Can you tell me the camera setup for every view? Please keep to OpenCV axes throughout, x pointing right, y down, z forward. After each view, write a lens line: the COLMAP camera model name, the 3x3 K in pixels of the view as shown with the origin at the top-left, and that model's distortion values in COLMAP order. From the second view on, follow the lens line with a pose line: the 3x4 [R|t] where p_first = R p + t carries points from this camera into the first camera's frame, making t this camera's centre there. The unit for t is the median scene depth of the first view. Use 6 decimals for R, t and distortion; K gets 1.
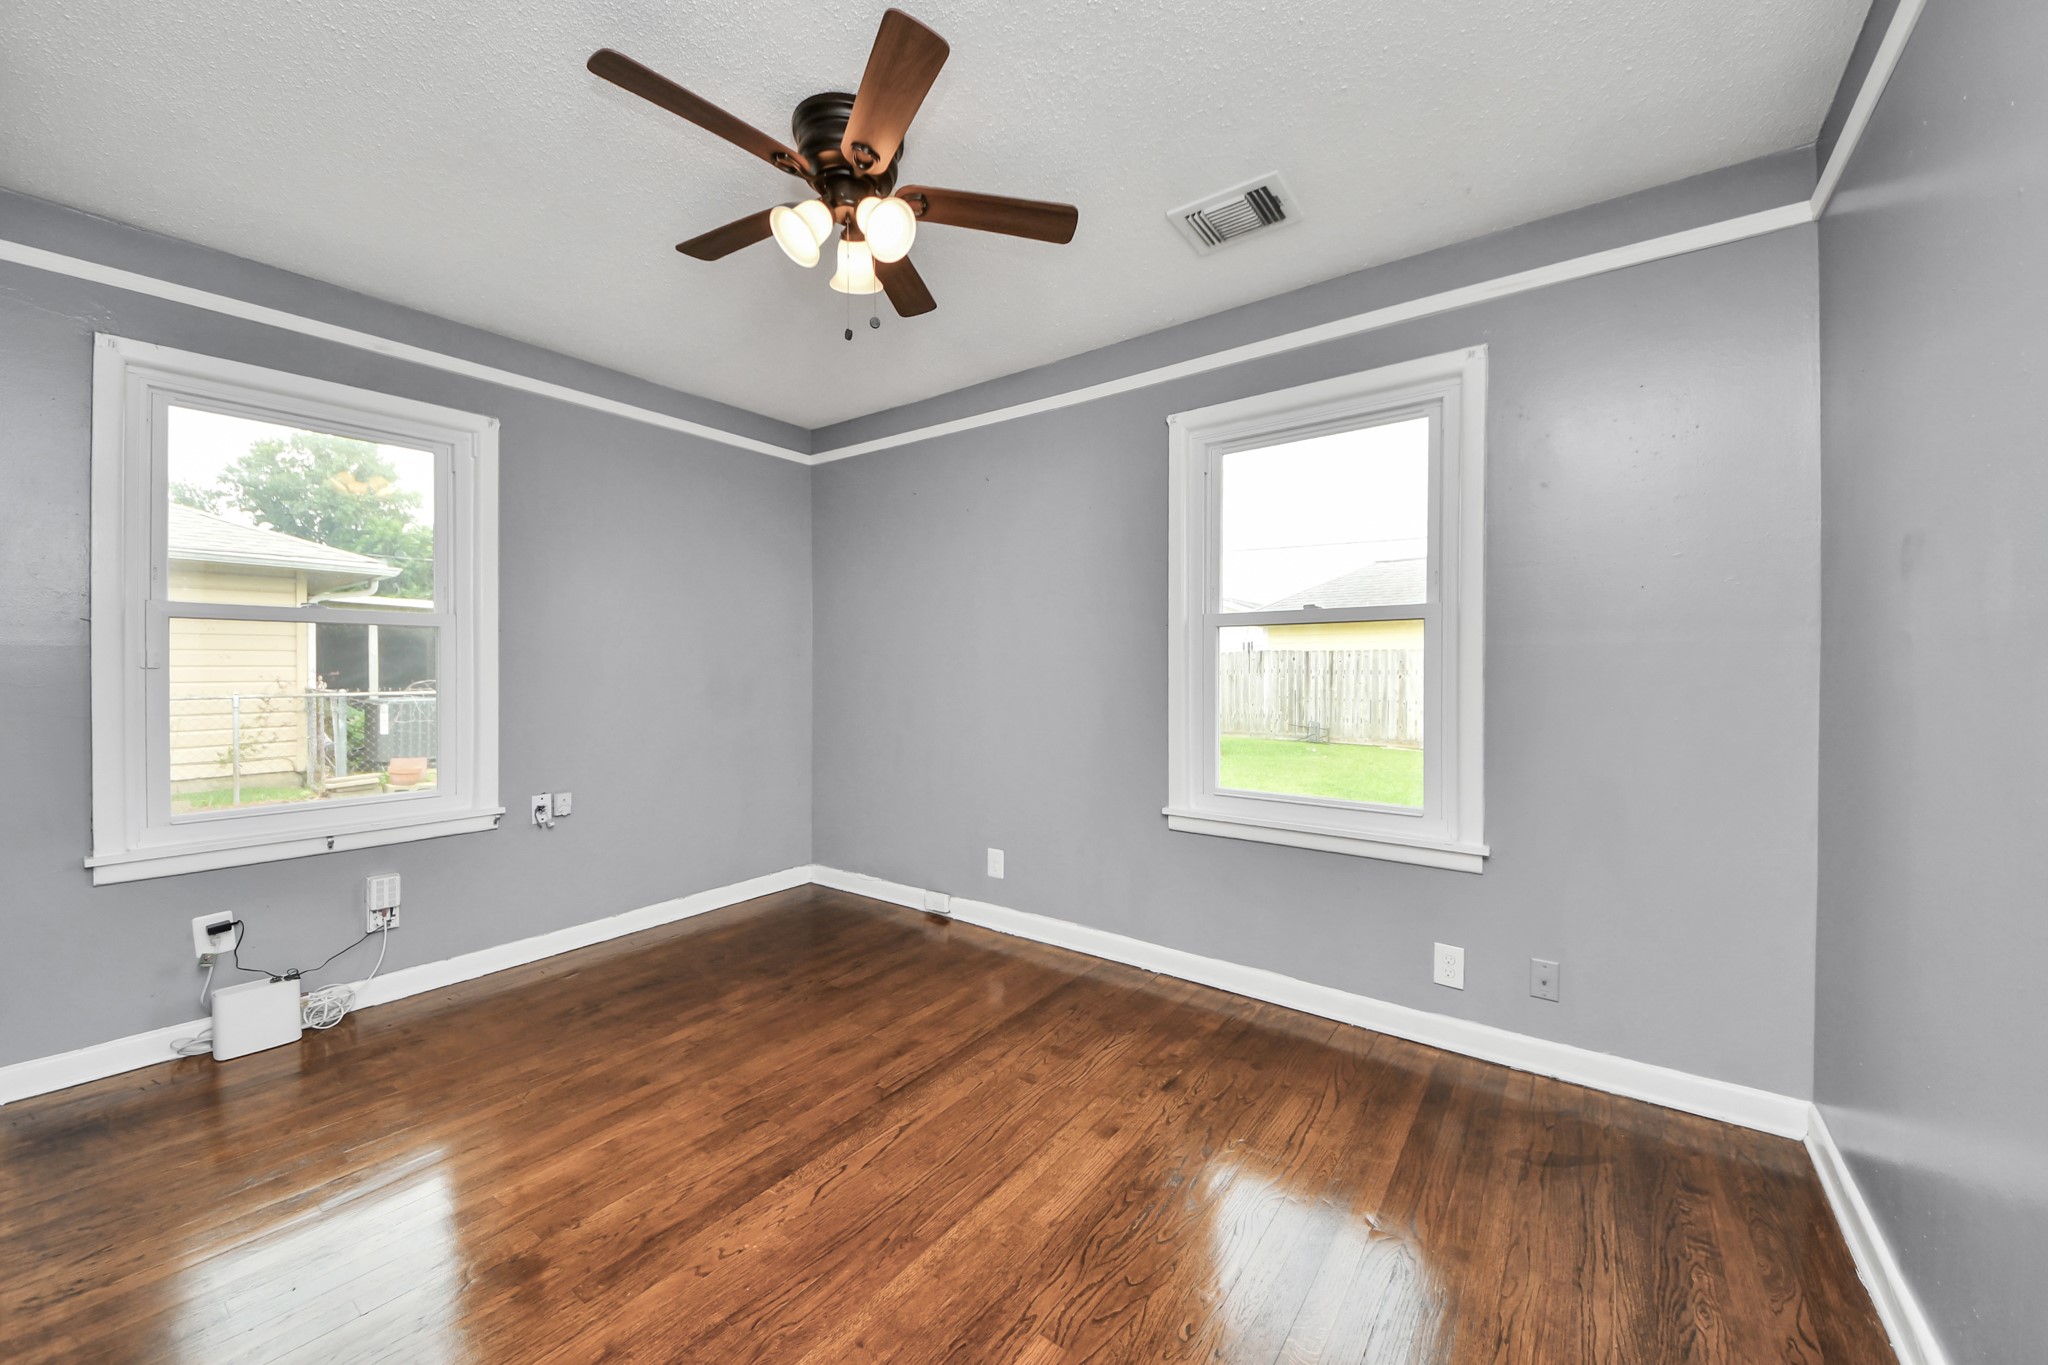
lens RADIAL K [[735.4, 0, 1028.6], [0, 735.4, 690.6], [0, 0, 1]] dist [0.004333, -0.006778]
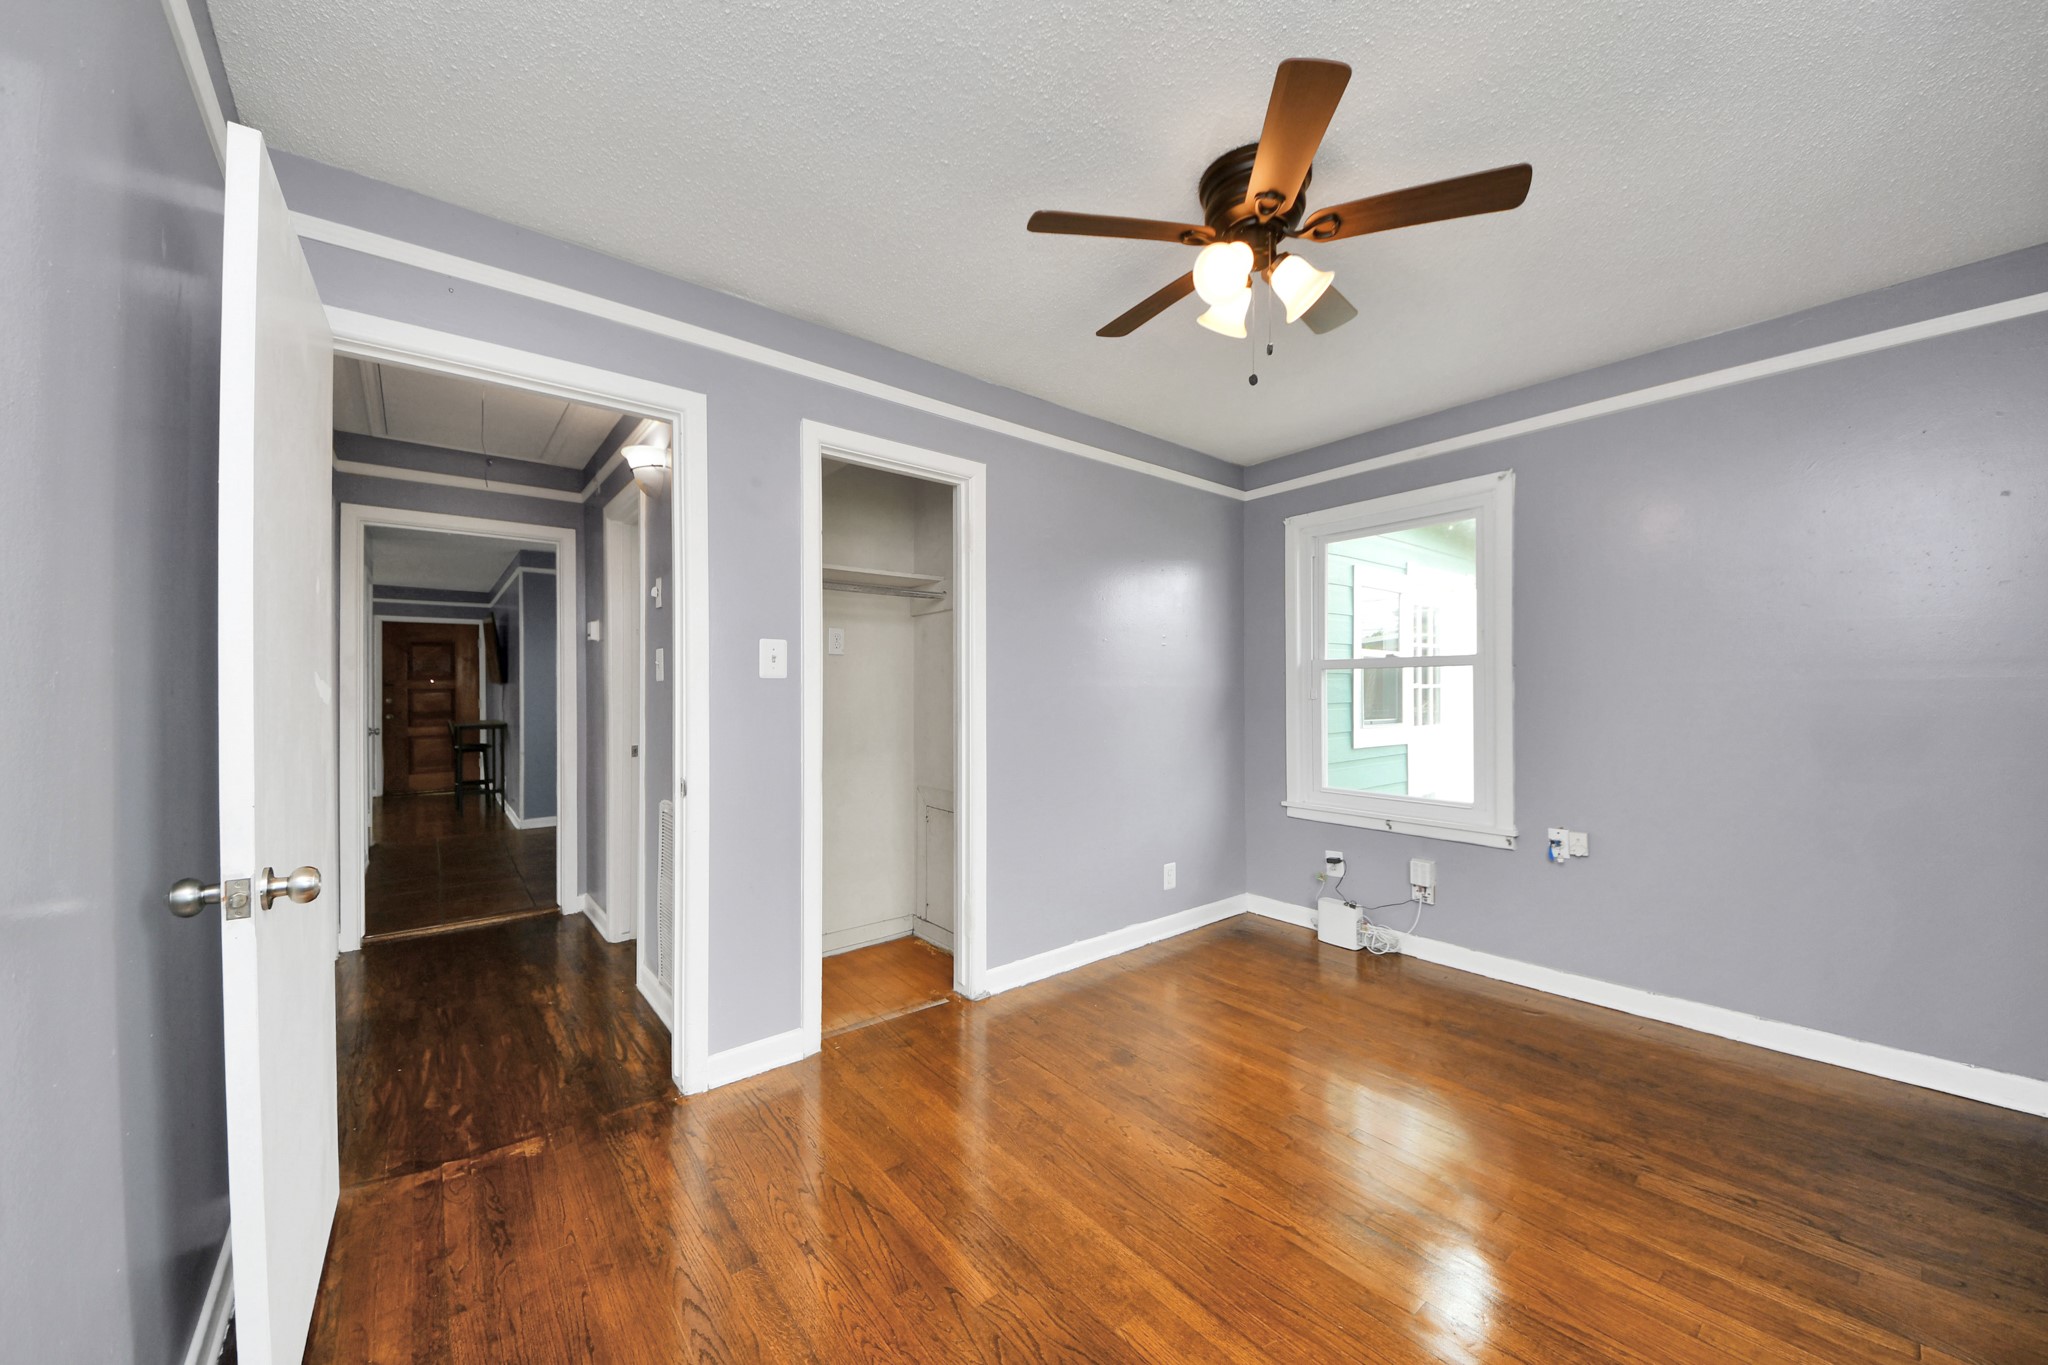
lens RADIAL K [[735.4, 0, 1028.6], [0, 735.4, 690.6], [0, 0, 1]] dist [0.004333, -0.006778]
pose [[-0.231025, 0.003682, -0.972941, 0.806683], [-0.028431, 0.999540, 0.010534, -0.060313], [0.972532, 0.030095, -0.230814, 0.921773]]
